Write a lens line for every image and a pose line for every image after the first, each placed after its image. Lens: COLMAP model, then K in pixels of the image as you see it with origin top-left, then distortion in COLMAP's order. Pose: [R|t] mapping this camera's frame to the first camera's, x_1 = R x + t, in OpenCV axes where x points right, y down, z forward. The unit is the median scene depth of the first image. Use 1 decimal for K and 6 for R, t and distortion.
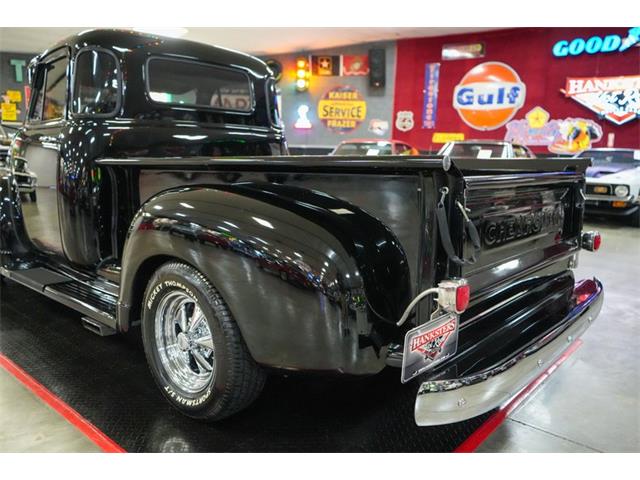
lens RADIAL K [[519.7, 0, 318.2], [0, 519.7, 241.3], [0, 0, 1]] dist [-0.008930, 0.013996]
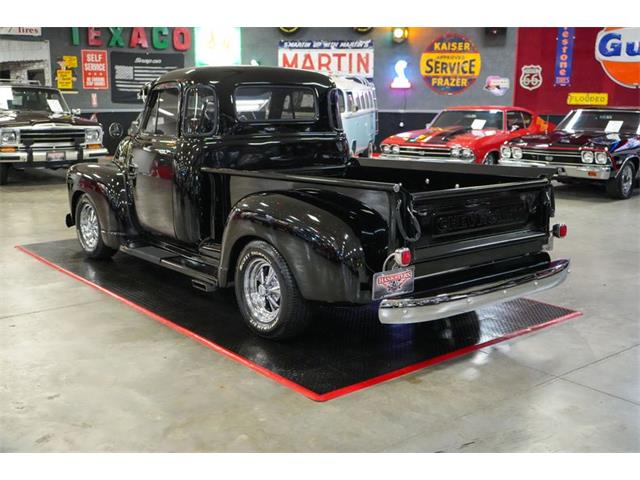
lens RADIAL K [[794.2, 0, 320.8], [0, 794.2, 240.1], [0, 0, 1]] dist [0.021398, 0.000000]
pose [[0.986471, 0.014633, -0.163284, 0.055379], [-0.012548, 0.999826, 0.013792, 0.000720], [0.163458, -0.011557, 0.986483, -0.242805]]
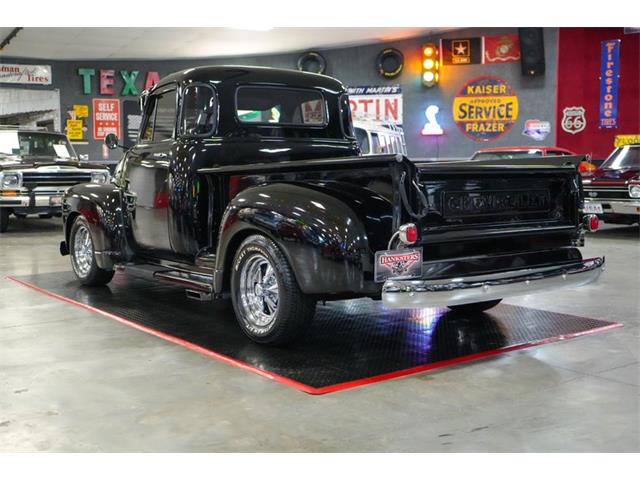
lens RADIAL K [[862.6, 0, 320.8], [0, 862.6, 237.7], [0, 0, 1]] dist [0.014157, 0.000000]
pose [[0.978181, -0.014216, -0.207269, 0.071670], [-0.005761, 0.995416, -0.095462, 0.049041], [0.207676, 0.094574, 0.973615, -0.231043]]
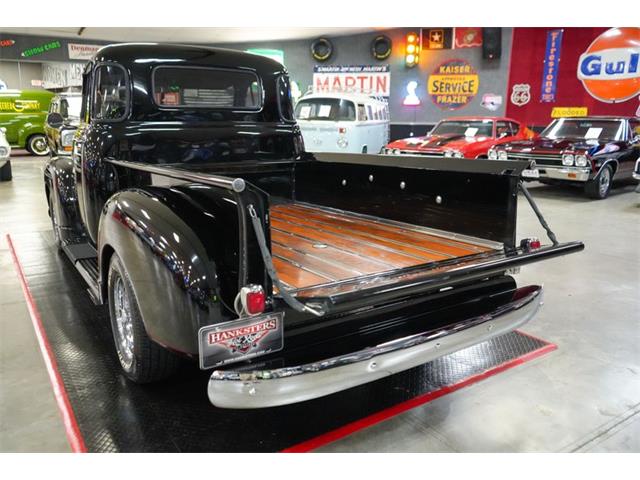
lens RADIAL K [[519.7, 0, 325.3], [0, 519.7, 245.1], [0, 0, 1]] dist [-0.008930, 0.013996]
pose [[0.963432, 0.048420, -0.263543, 0.089716], [-0.032159, 0.997323, 0.065670, -0.012184], [0.266017, -0.054793, 0.962410, -0.006860]]
